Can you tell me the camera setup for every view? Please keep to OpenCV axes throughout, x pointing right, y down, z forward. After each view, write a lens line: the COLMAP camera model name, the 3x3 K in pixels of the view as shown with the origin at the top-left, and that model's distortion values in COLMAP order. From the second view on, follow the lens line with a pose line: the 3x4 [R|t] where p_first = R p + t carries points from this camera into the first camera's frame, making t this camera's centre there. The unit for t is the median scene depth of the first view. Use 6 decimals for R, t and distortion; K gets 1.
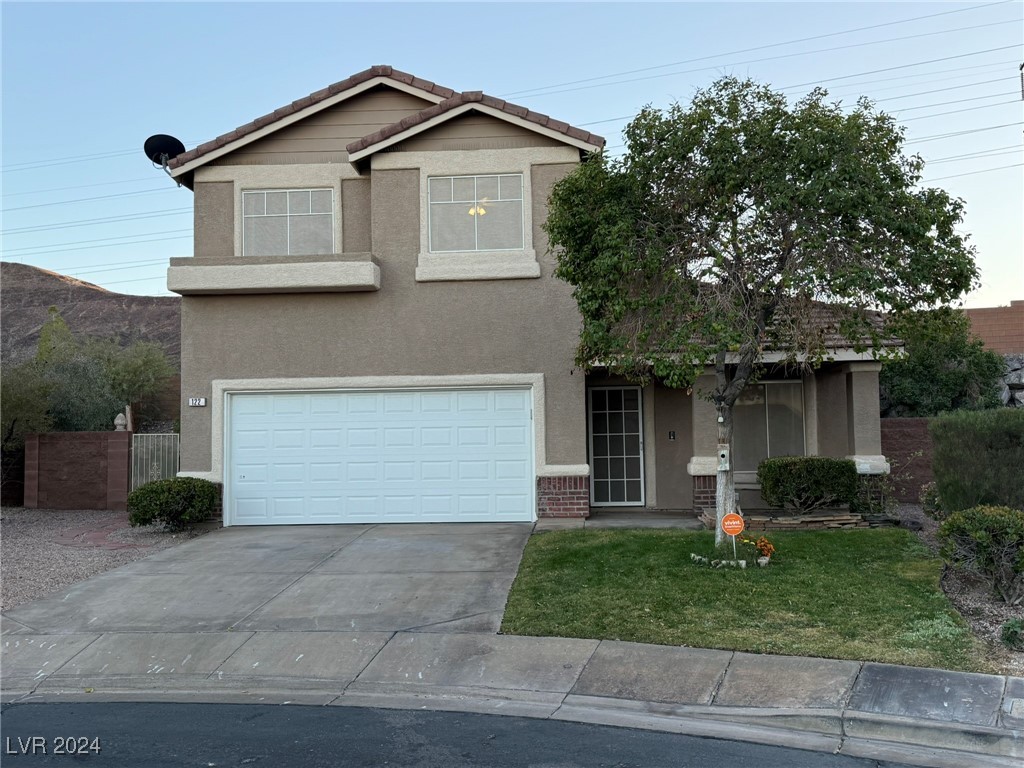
lens RADIAL K [[969.1, 0, 513.2], [0, 969.1, 391.0], [0, 0, 1]] dist [0.018962, 0.000000]
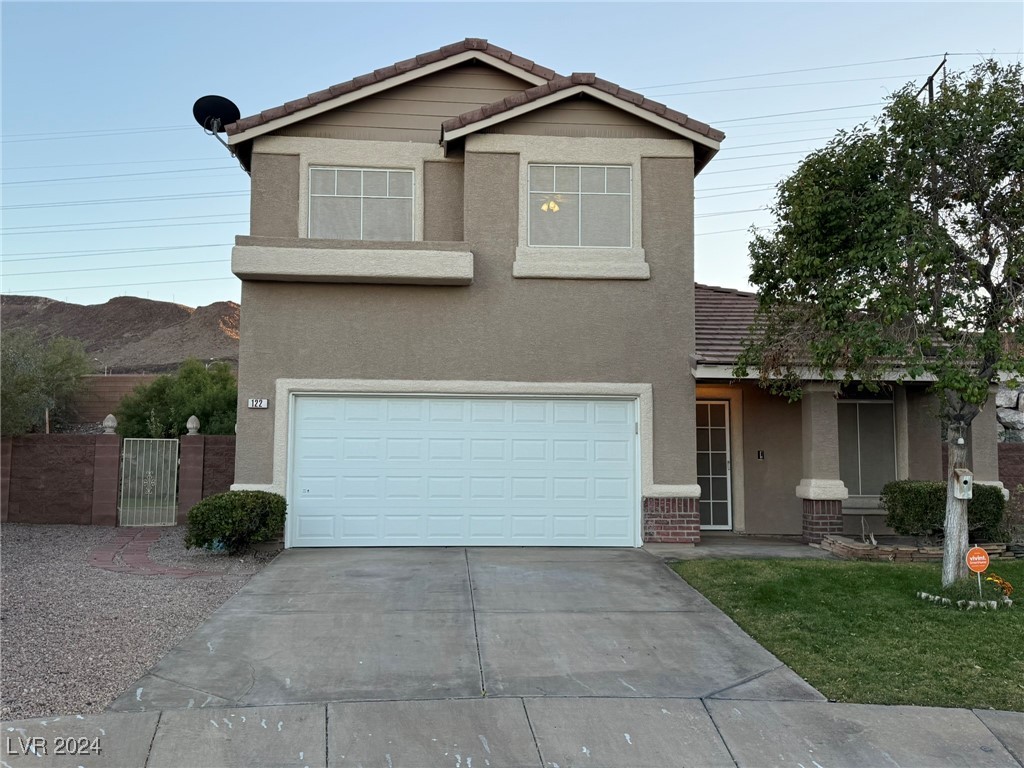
lens RADIAL K [[939.1, 0, 511.0], [0, 939.1, 376.4], [0, 0, 1]] dist [0.029431, 0.000000]
pose [[0.989579, 0.035327, 0.139593, -0.220397], [-0.030883, 0.998949, -0.033868, 0.008735], [-0.140643, 0.029204, 0.989630, 0.138184]]
